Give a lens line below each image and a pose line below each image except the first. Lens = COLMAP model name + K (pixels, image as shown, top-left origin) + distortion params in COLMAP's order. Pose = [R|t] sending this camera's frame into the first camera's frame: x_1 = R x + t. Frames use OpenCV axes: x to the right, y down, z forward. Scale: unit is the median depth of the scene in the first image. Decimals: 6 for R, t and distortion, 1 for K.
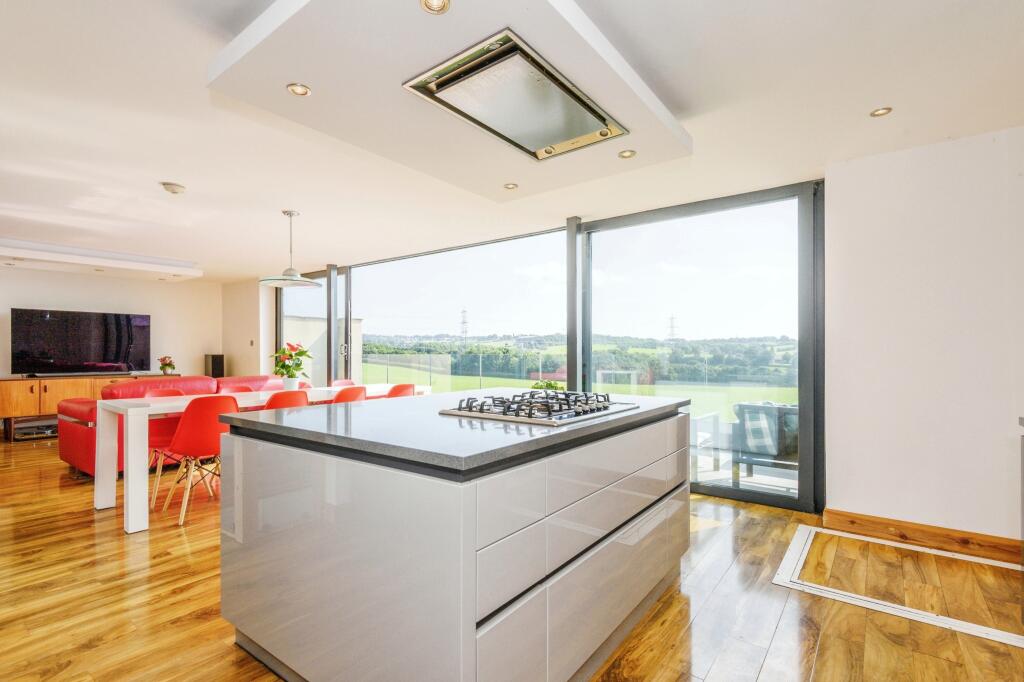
lens RADIAL K [[481.7, 0, 512.0], [0, 481.7, 341.0], [0, 0, 1]] dist [0.002450, 0.000063]
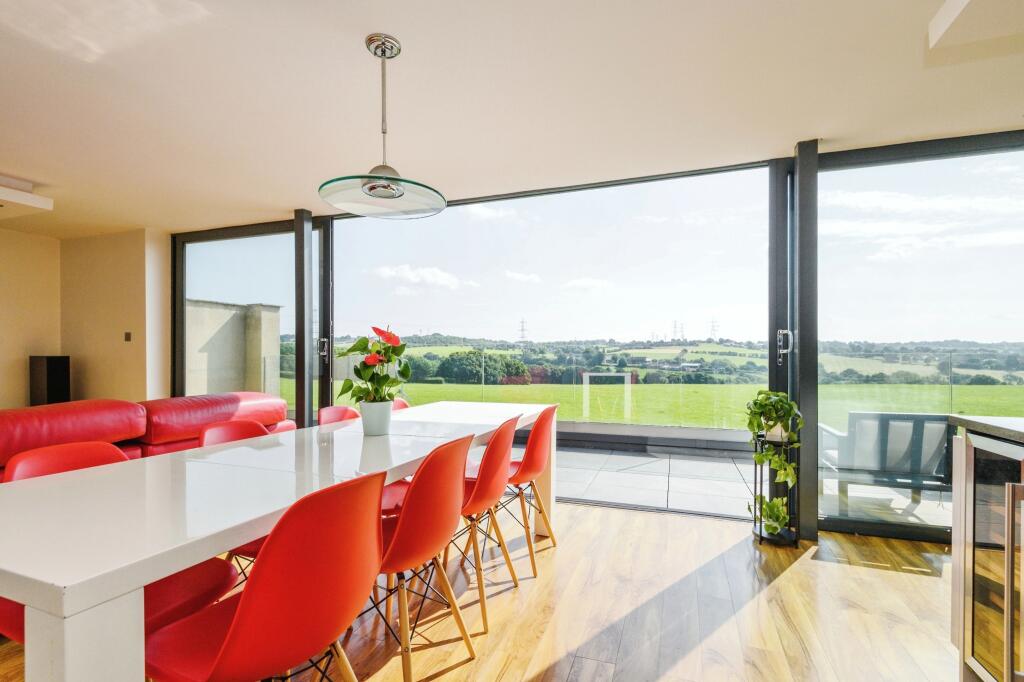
lens RADIAL K [[474.8, 0, 502.6], [0, 474.8, 355.6], [0, 0, 1]] dist [0.013006, 0.000111]
pose [[0.957679, -0.002623, 0.287828, -0.195442], [-0.005160, 0.999641, 0.026279, 0.007145], [-0.287793, -0.026652, 0.957322, 0.210412]]
